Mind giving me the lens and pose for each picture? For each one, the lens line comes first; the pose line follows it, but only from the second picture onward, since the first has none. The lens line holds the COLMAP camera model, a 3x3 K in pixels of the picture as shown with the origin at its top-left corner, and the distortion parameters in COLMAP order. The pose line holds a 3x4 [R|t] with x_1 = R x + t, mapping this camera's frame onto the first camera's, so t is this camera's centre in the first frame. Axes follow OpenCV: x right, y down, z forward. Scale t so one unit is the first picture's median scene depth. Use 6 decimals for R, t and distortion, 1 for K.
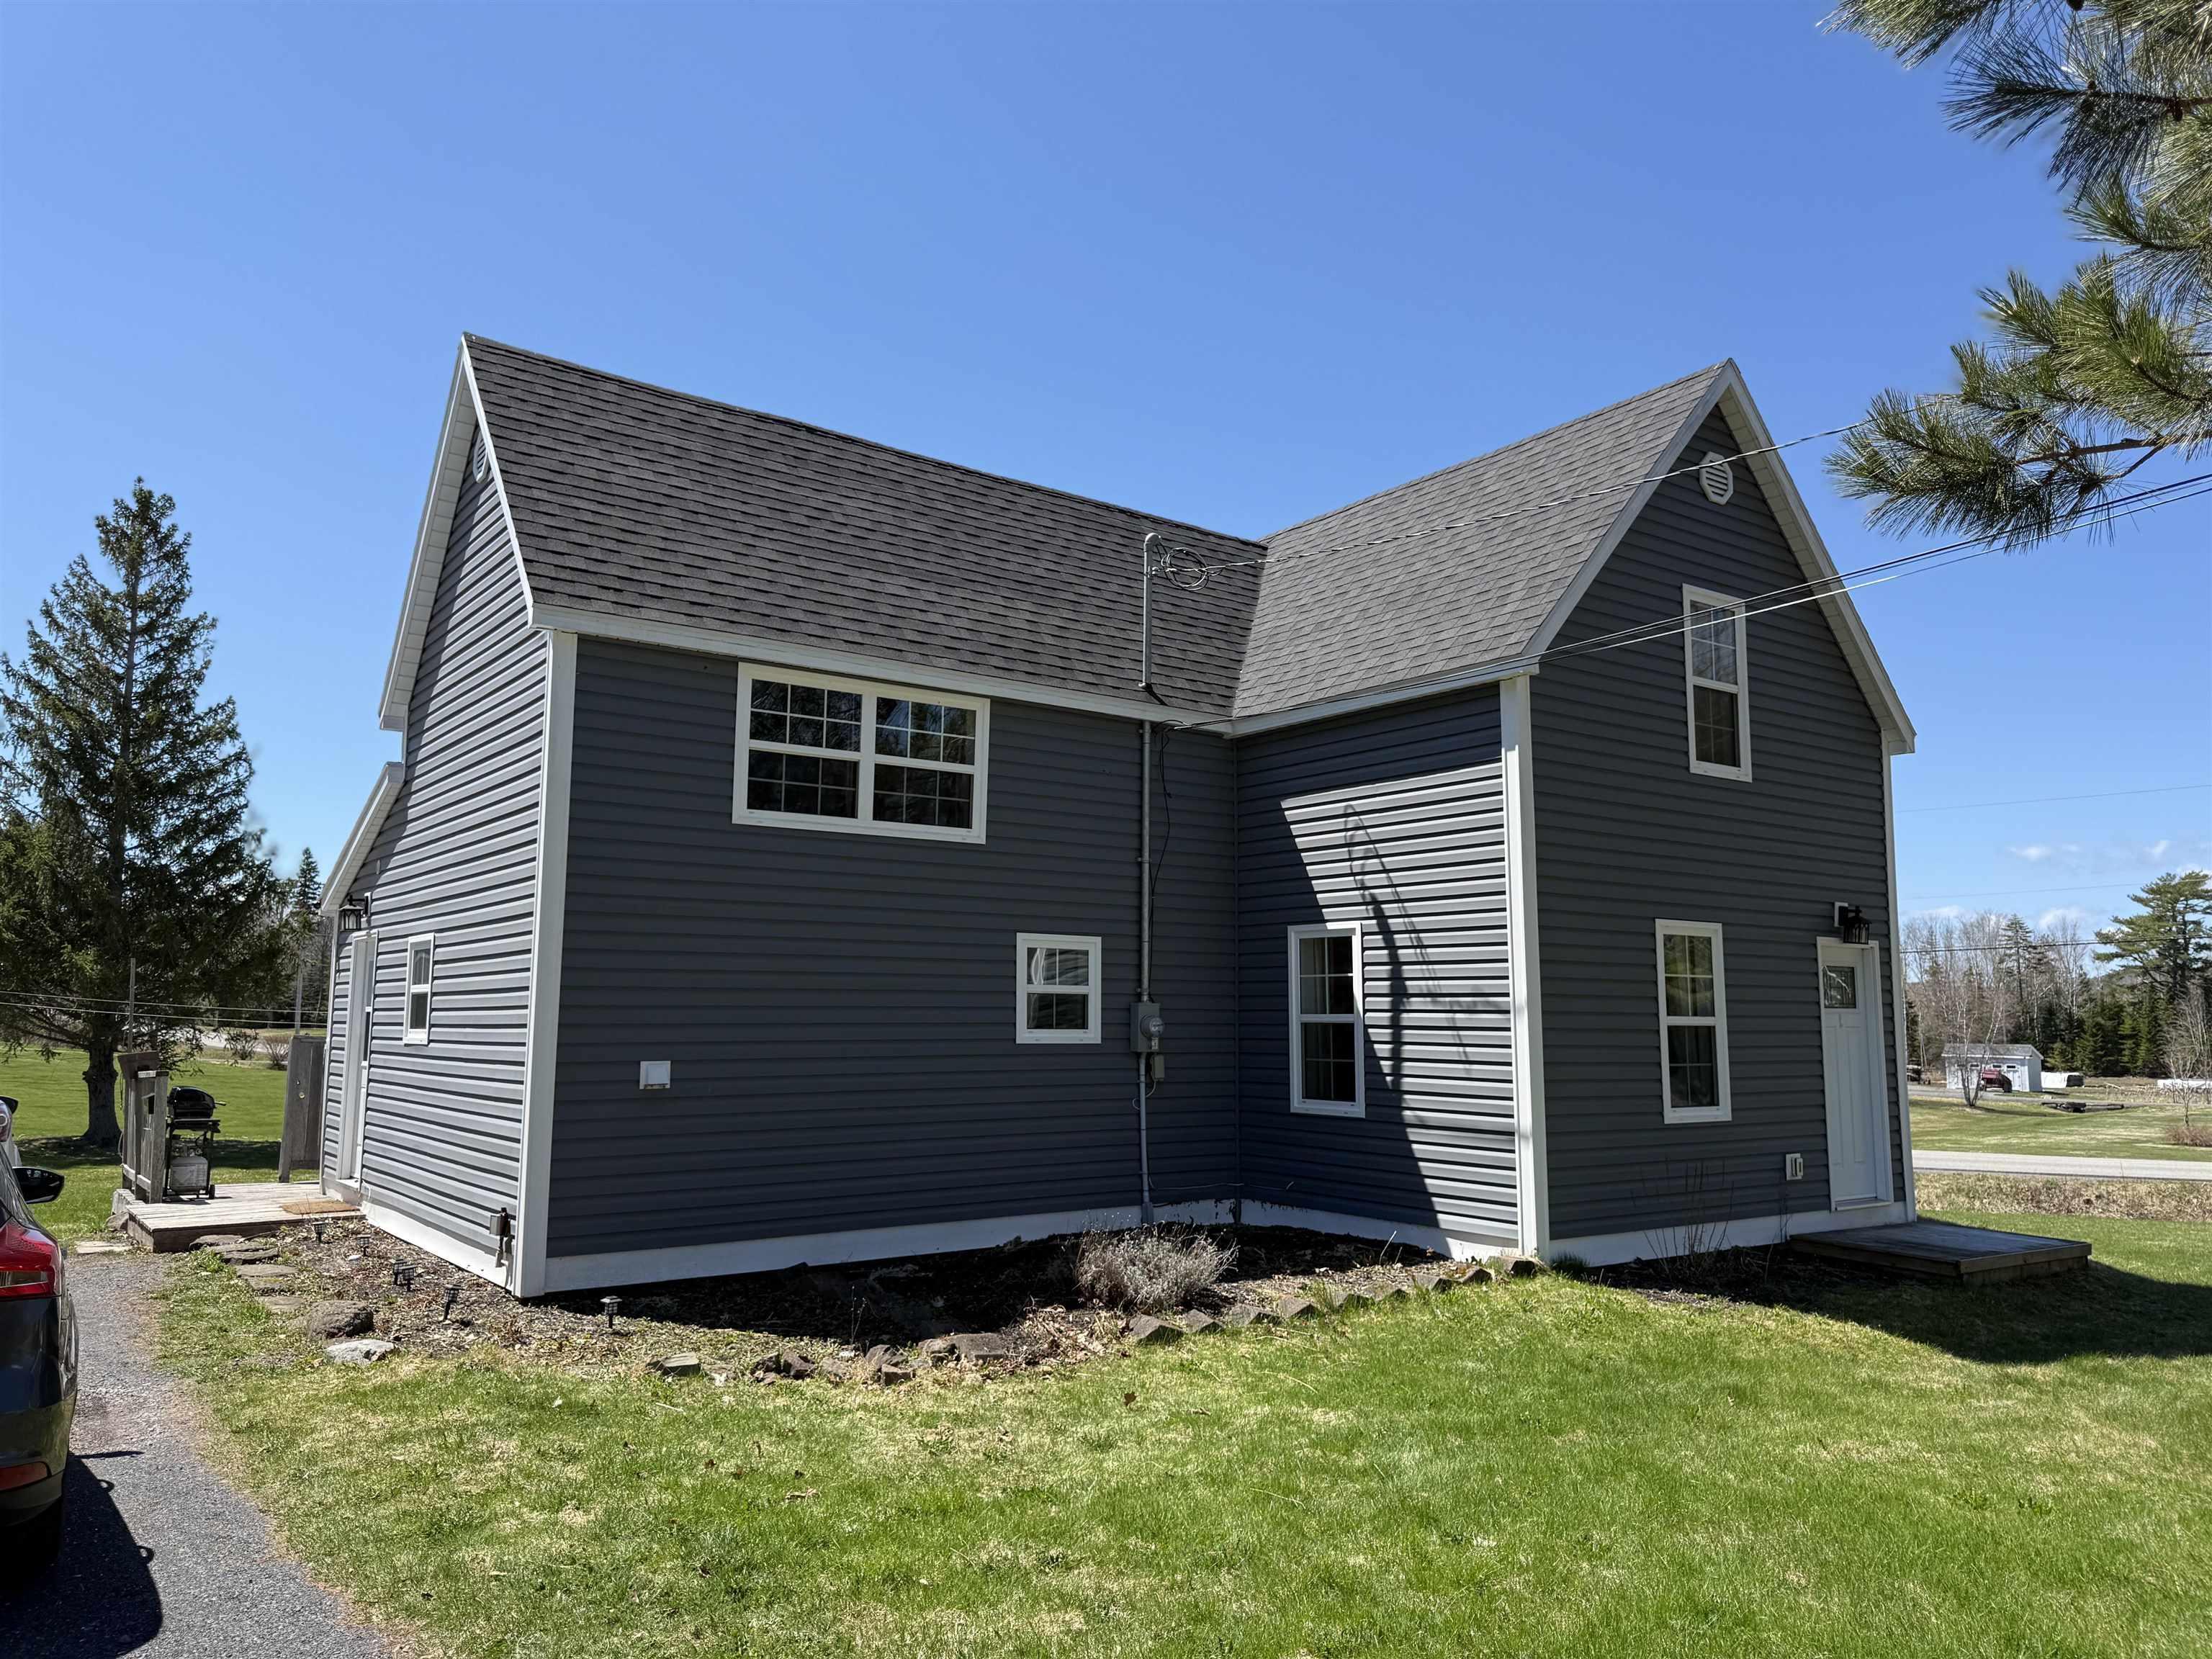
lens RADIAL K [[1565.1, 0, 1107.8], [0, 1565.1, 832.7], [0, 0, 1]] dist [0.067943, -0.083116]
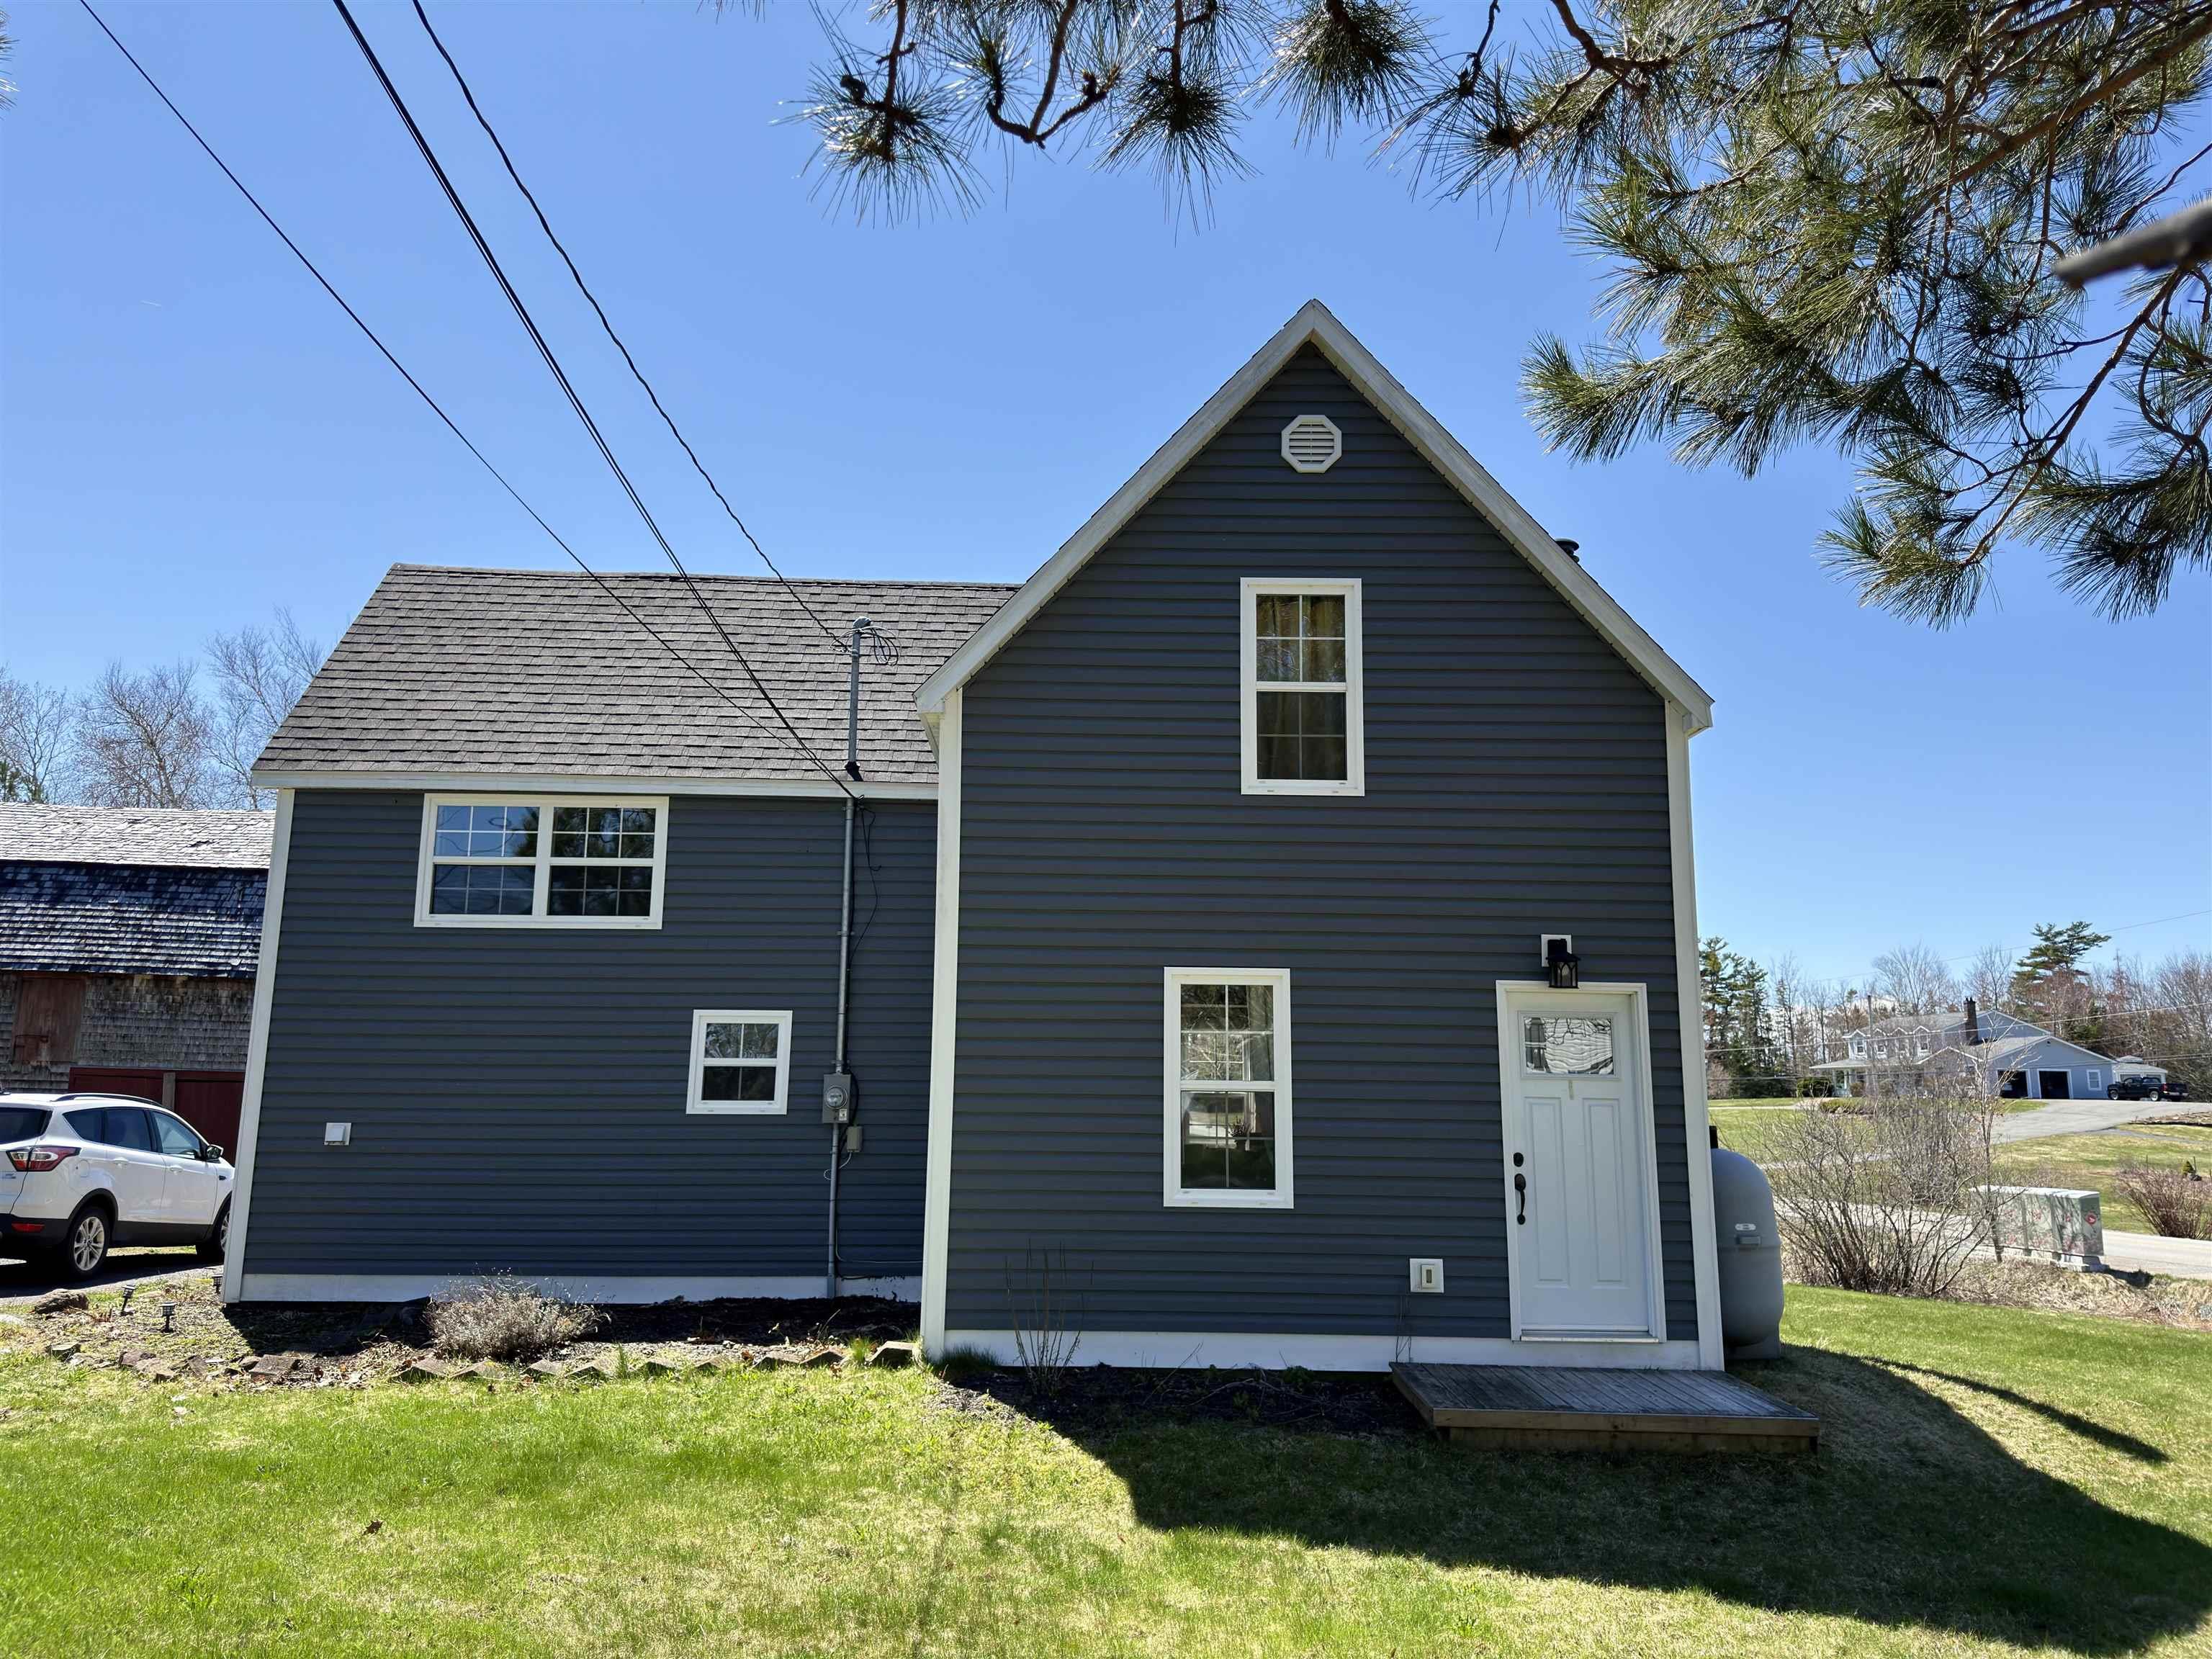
lens RADIAL K [[1565.1, 0, 1117.9], [0, 1565.1, 833.3], [0, 0, 1]] dist [0.067943, -0.083116]
pose [[0.820889, -0.095630, -0.563024, 0.805216], [0.062566, 0.995005, -0.077780, 0.045790], [0.567650, 0.028622, 0.822772, 0.272858]]
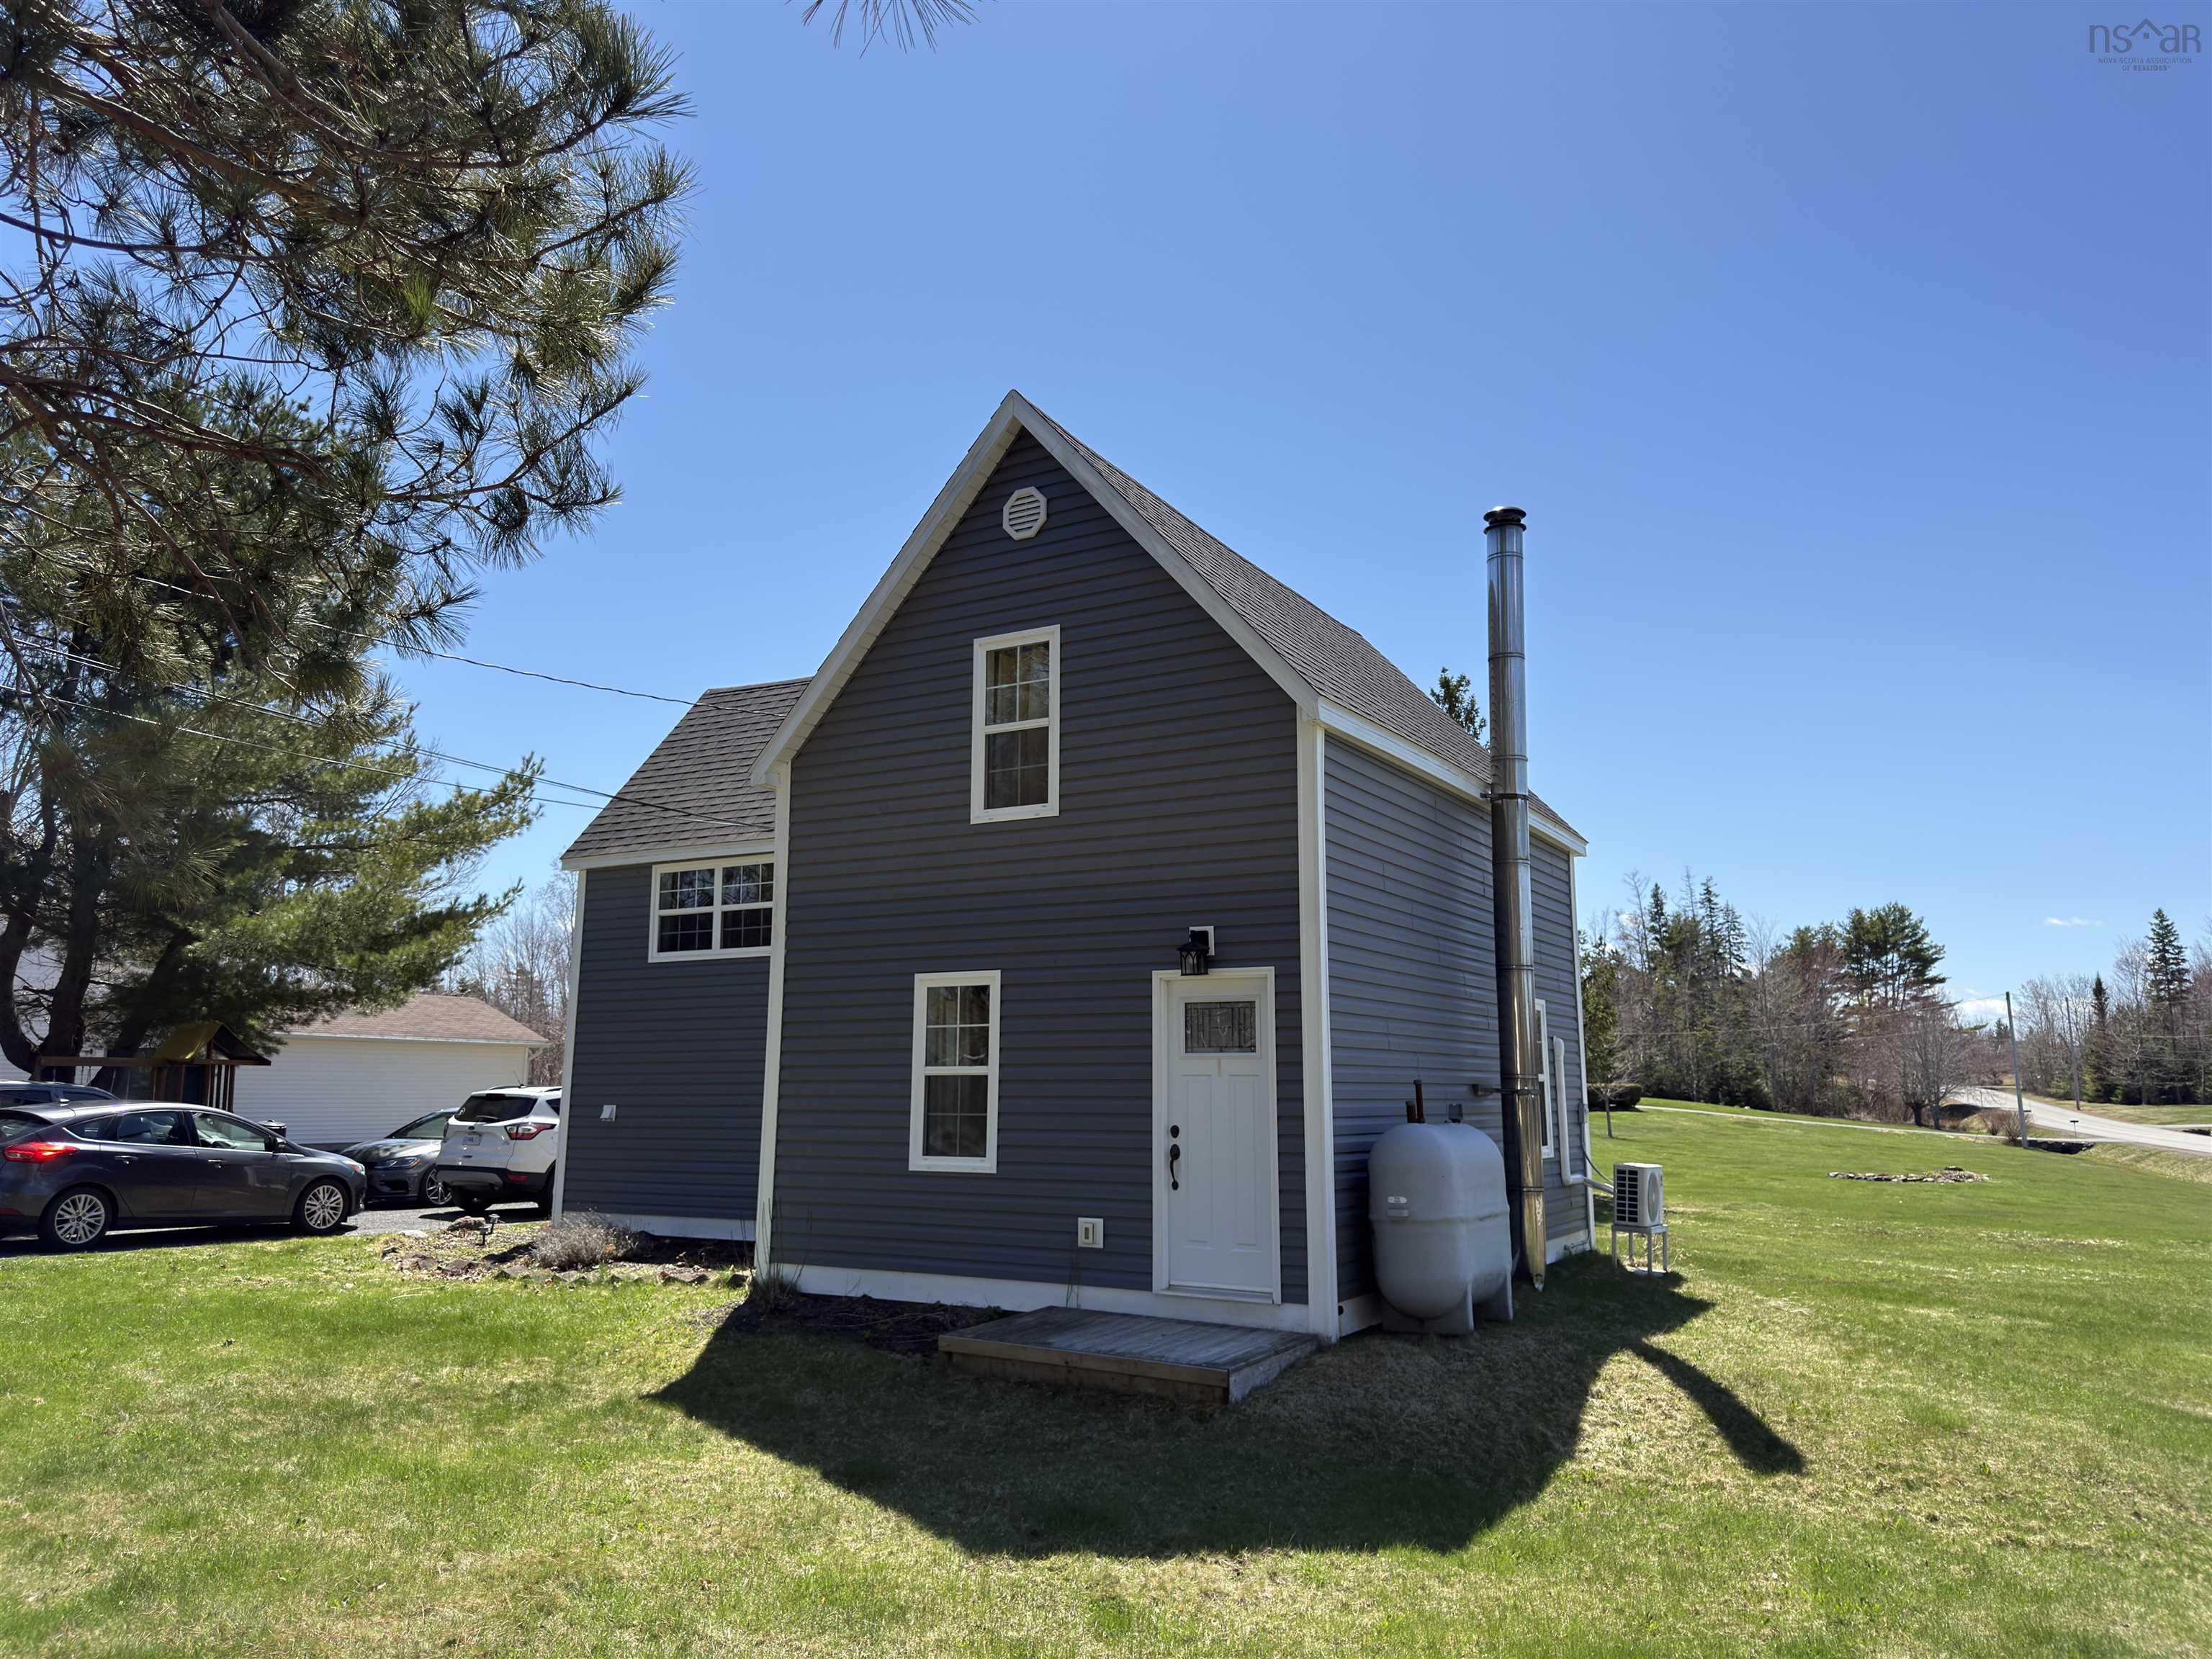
lens RADIAL K [[1565.1, 0, 1116.9], [0, 1565.1, 820.8], [0, 0, 1]] dist [0.067943, -0.083116]
pose [[0.405806, -0.160074, -0.899832, 1.336881], [0.107080, 0.986090, -0.127127, 0.099891], [0.907665, -0.044765, 0.417302, 0.682235]]
